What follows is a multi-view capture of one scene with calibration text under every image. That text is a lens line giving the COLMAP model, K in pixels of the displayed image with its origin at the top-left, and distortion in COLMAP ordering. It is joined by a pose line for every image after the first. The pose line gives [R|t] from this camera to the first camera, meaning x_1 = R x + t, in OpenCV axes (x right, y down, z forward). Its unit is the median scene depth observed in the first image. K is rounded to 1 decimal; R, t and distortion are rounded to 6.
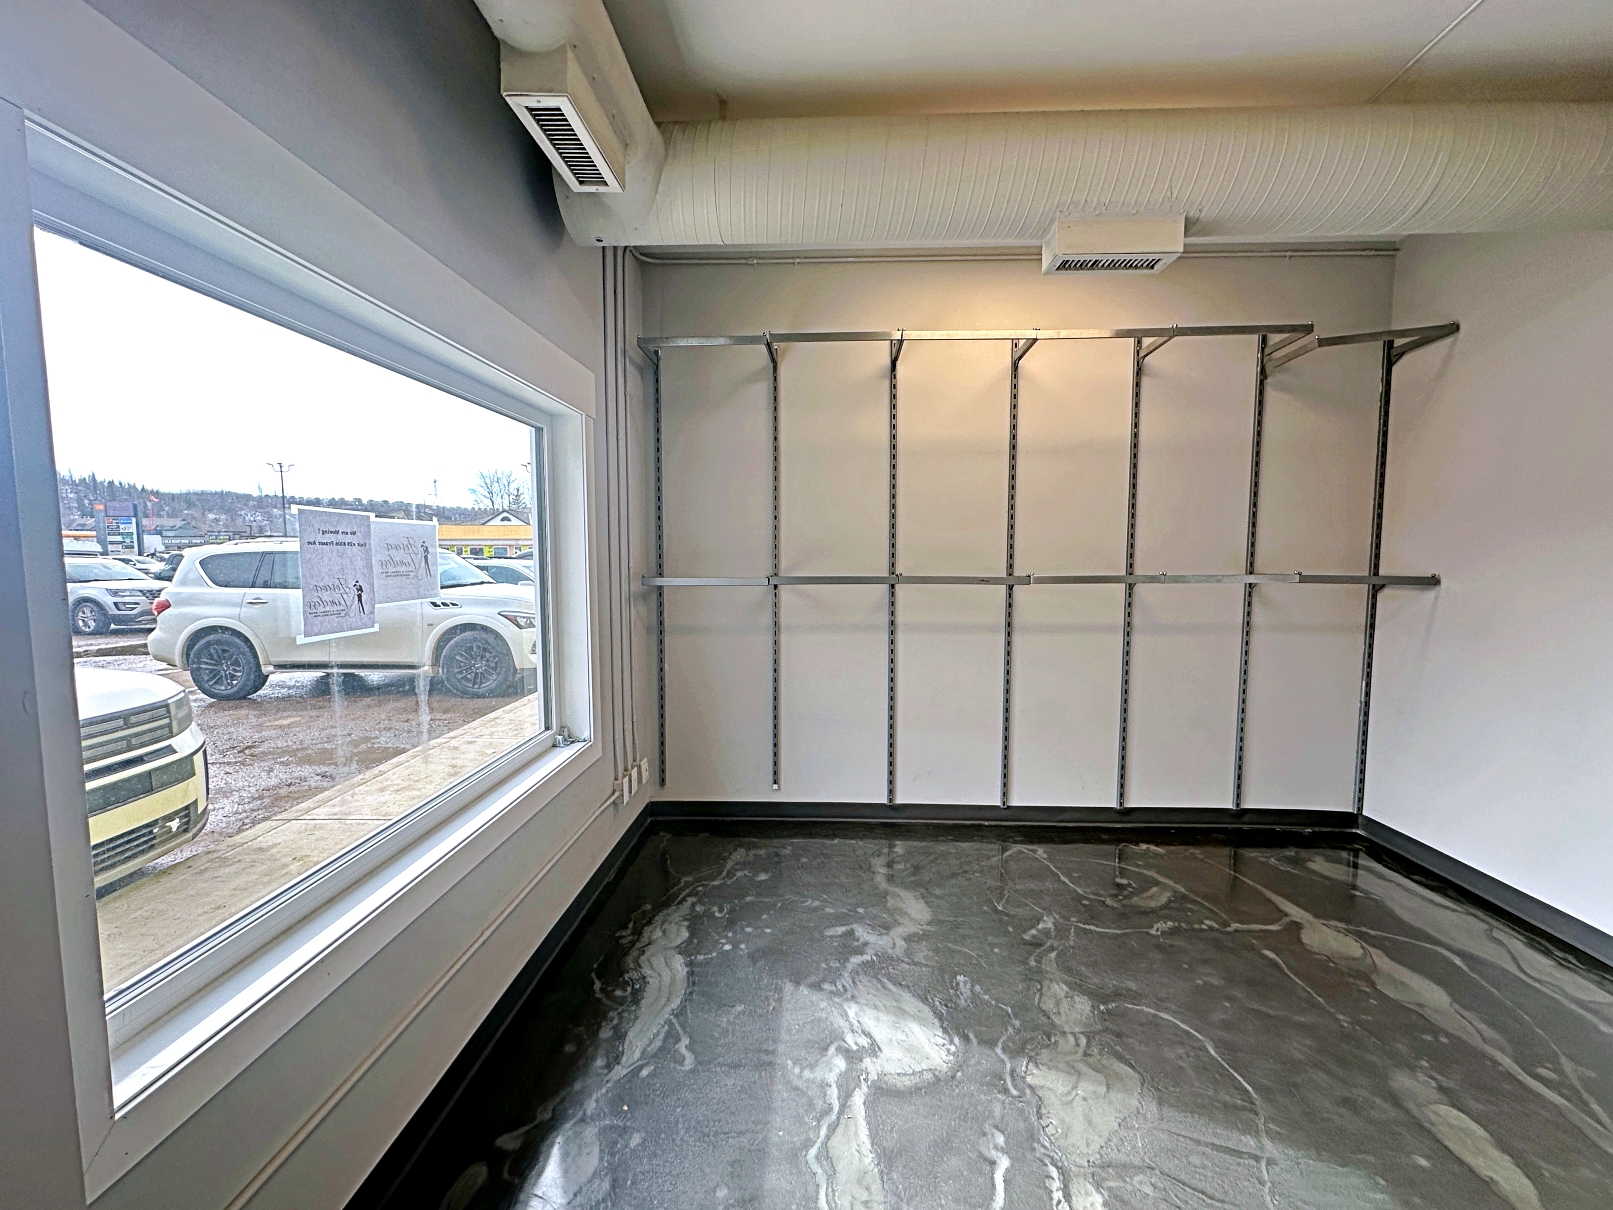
lens RADIAL K [[642.7, 0, 804.8], [0, 642.7, 603.3], [0, 0, 1]] dist [-0.001235, 0.000202]
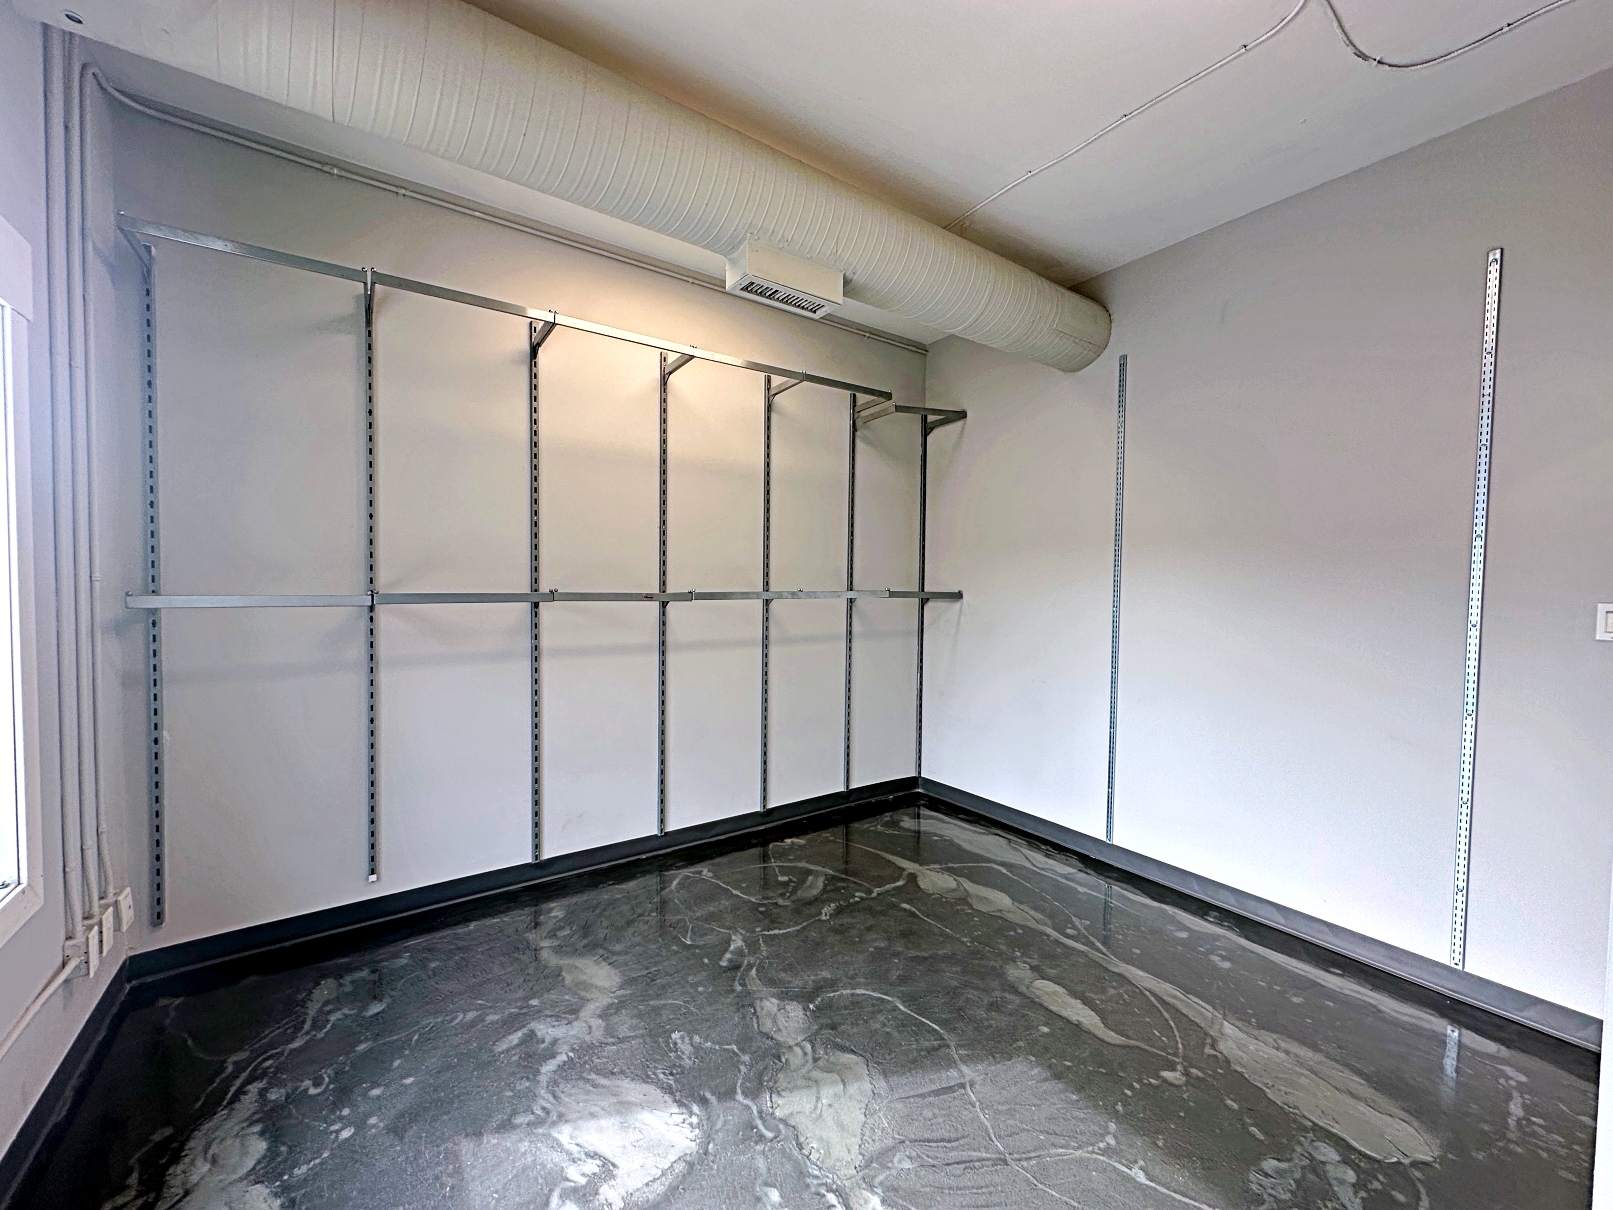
lens RADIAL K [[642.4, 0, 805.6], [0, 642.4, 602.1], [0, 0, 1]] dist [-0.001260, 0.000393]
pose [[0.793097, -0.010043, 0.609012, -0.126495], [0.035494, 0.998927, -0.029749, 0.009673], [-0.608060, 0.045210, 0.792603, 0.124274]]
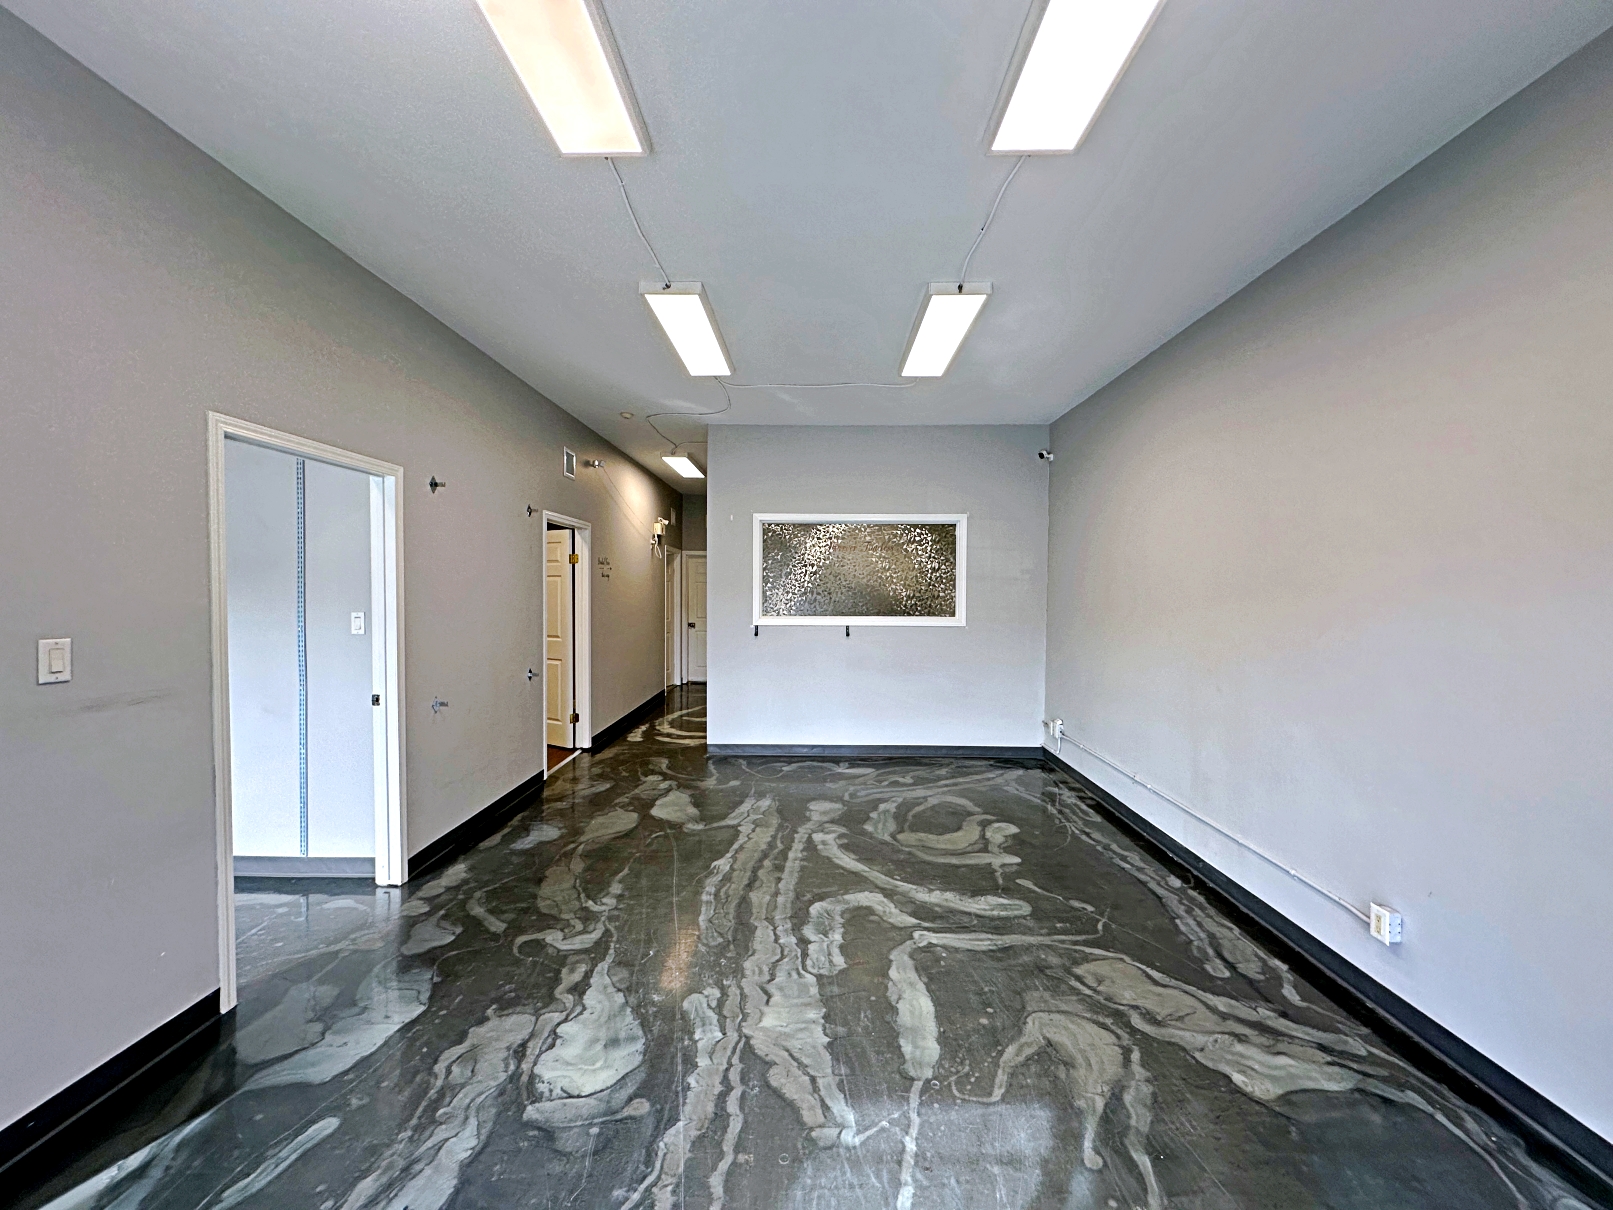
lens RADIAL K [[642.4, 0, 805.6], [0, 642.4, 602.1], [0, 0, 1]] dist [-0.001260, 0.000393]
pose [[-0.028882, -0.021163, 0.999359, -0.224952], [0.075908, 0.996842, 0.023303, 0.037890], [-0.996696, 0.076533, -0.027184, -0.685192]]
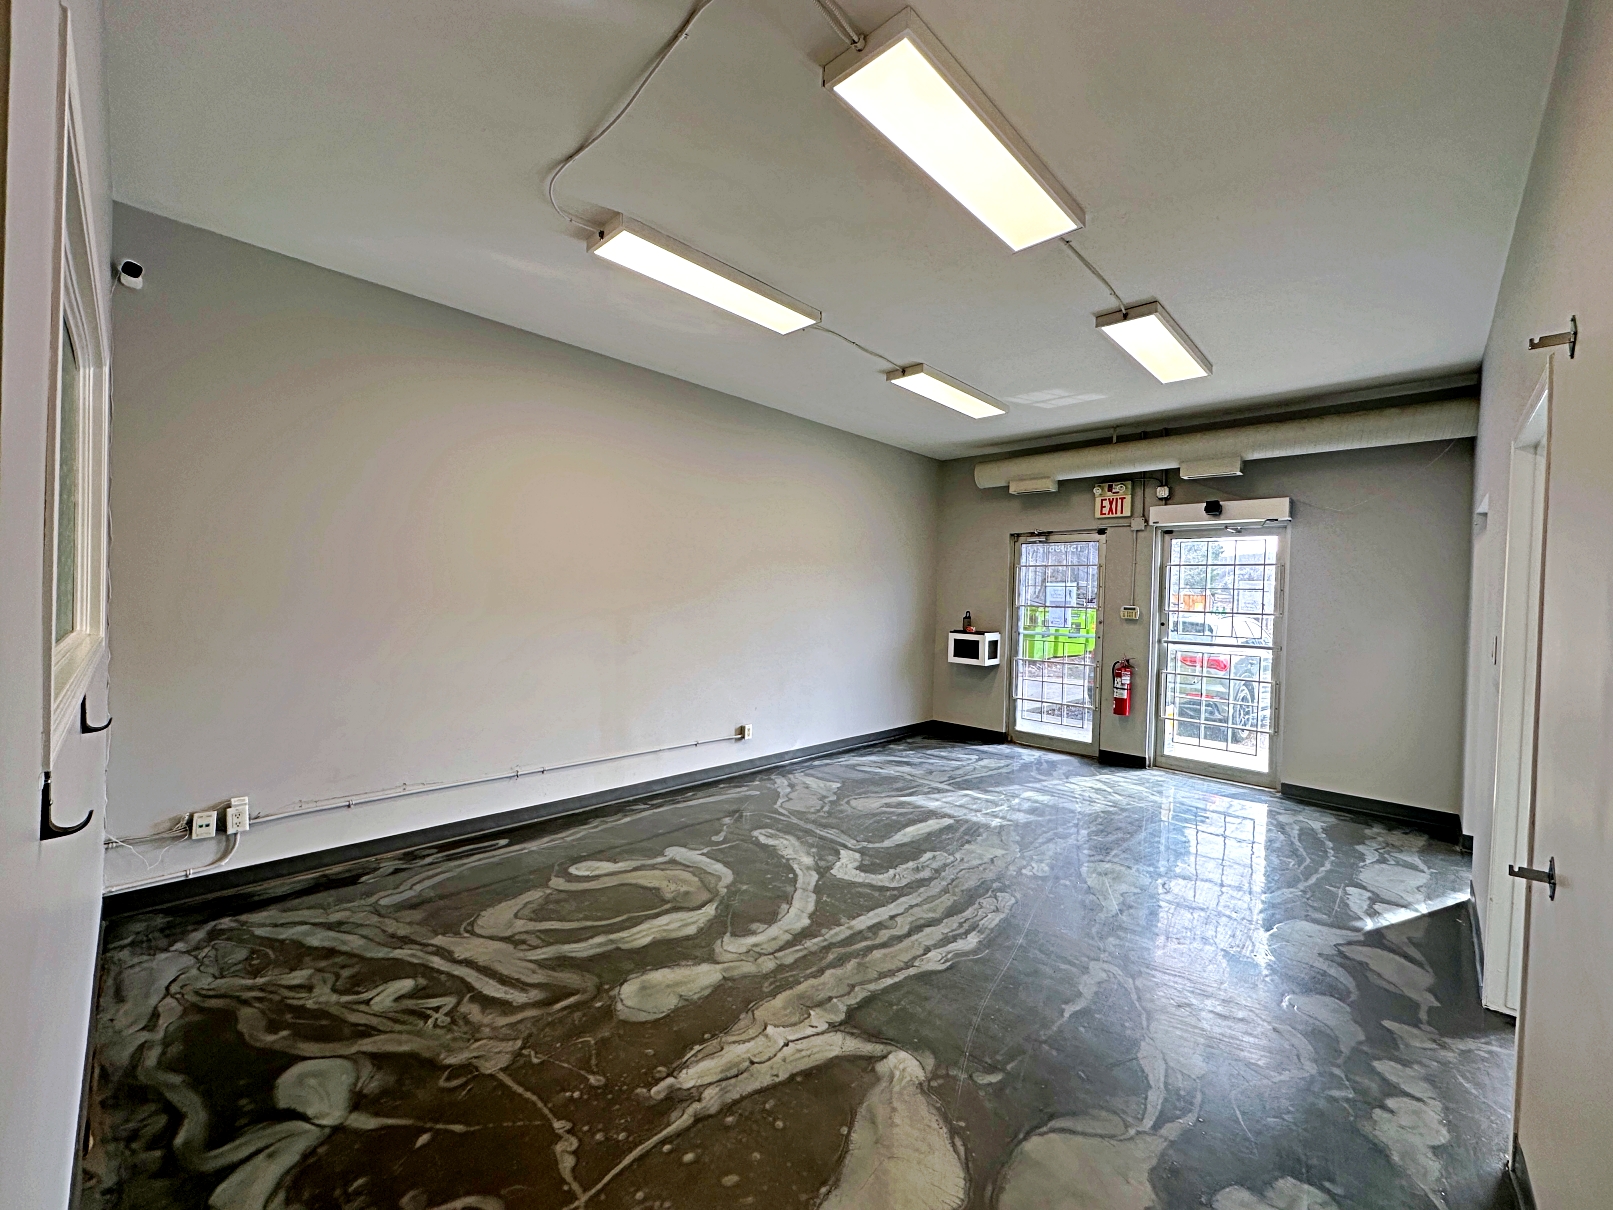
lens RADIAL K [[642.7, 0, 804.8], [0, 642.7, 603.3], [0, 0, 1]] dist [-0.001235, 0.000202]
pose [[-0.660185, -0.010616, -0.751028, 1.942246], [-0.090191, 0.993786, 0.065234, 0.014586], [0.745668, 0.110803, -0.657040, -0.080081]]
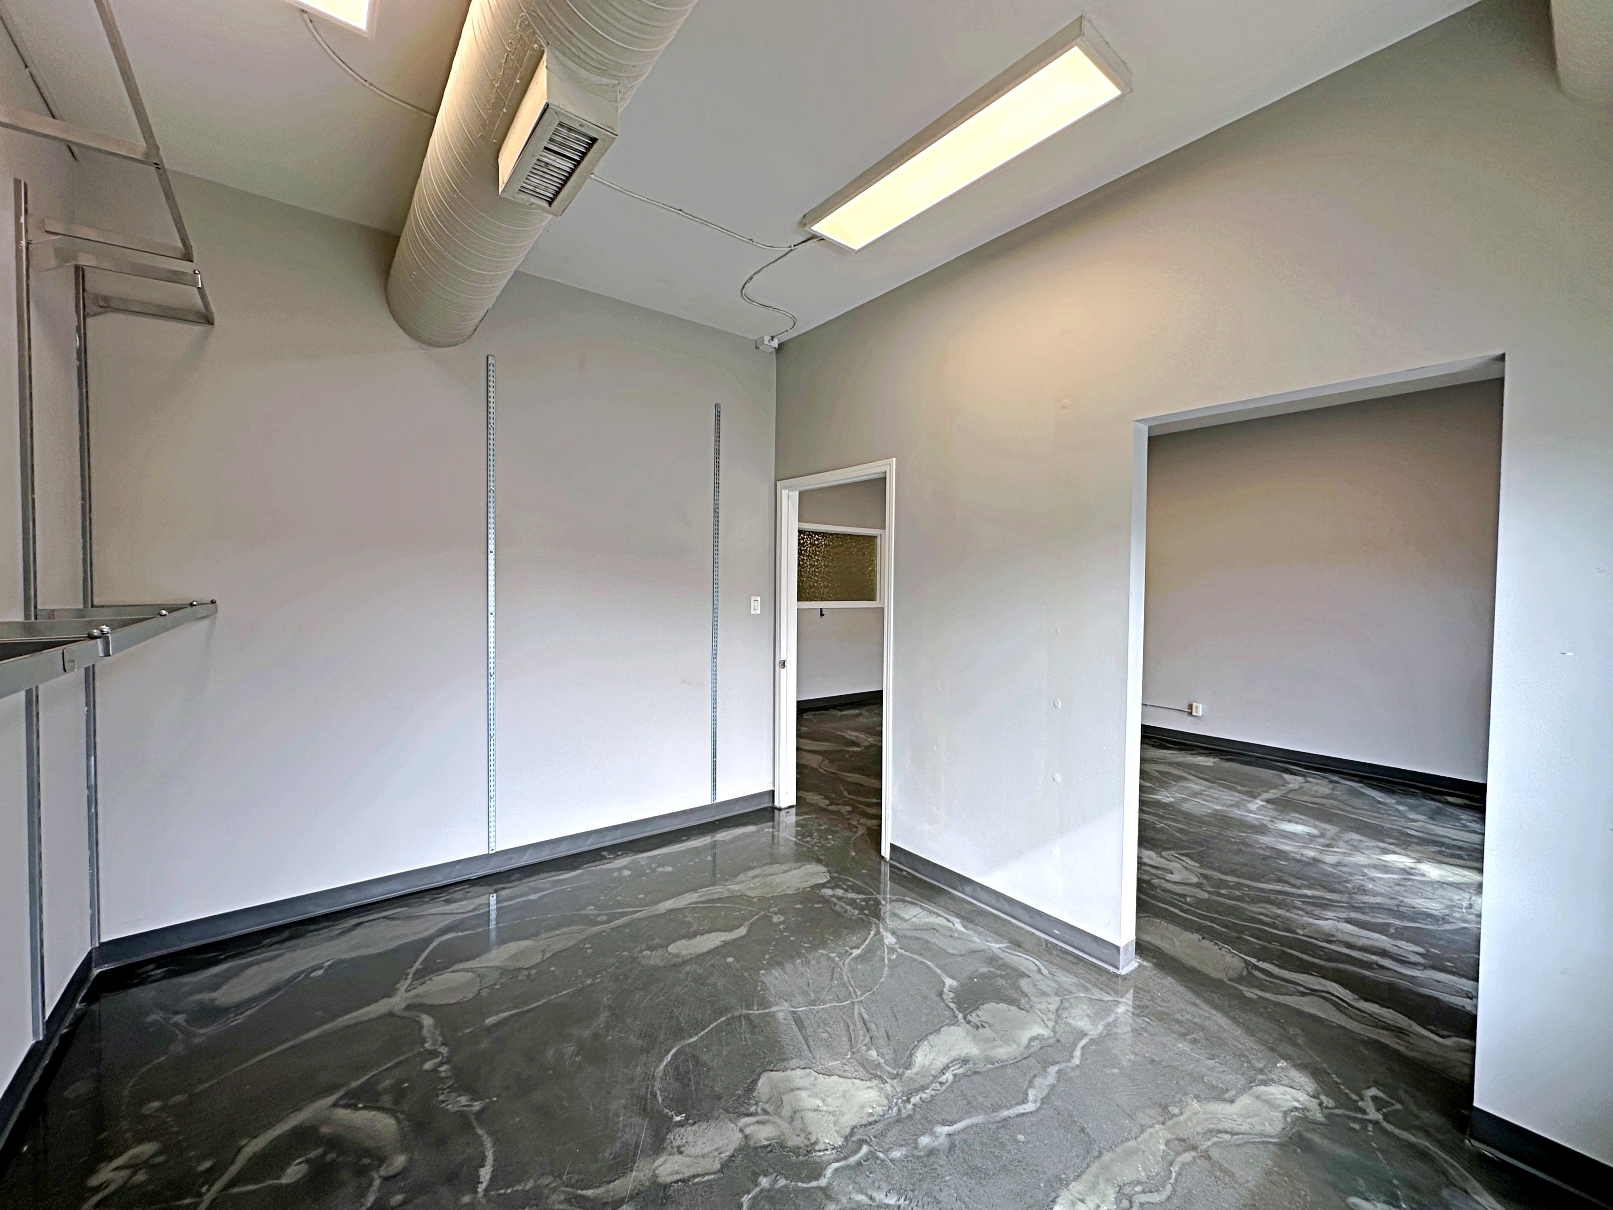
lens RADIAL K [[639.8, 0, 806.1], [0, 639.8, 603.6], [0, 0, 1]] dist [-0.002439, -0.000326]
pose [[-0.653426, -0.030429, 0.756379, -0.200059], [0.047304, 0.995598, 0.080919, -0.079884], [-0.755511, 0.088654, -0.649110, 1.045607]]
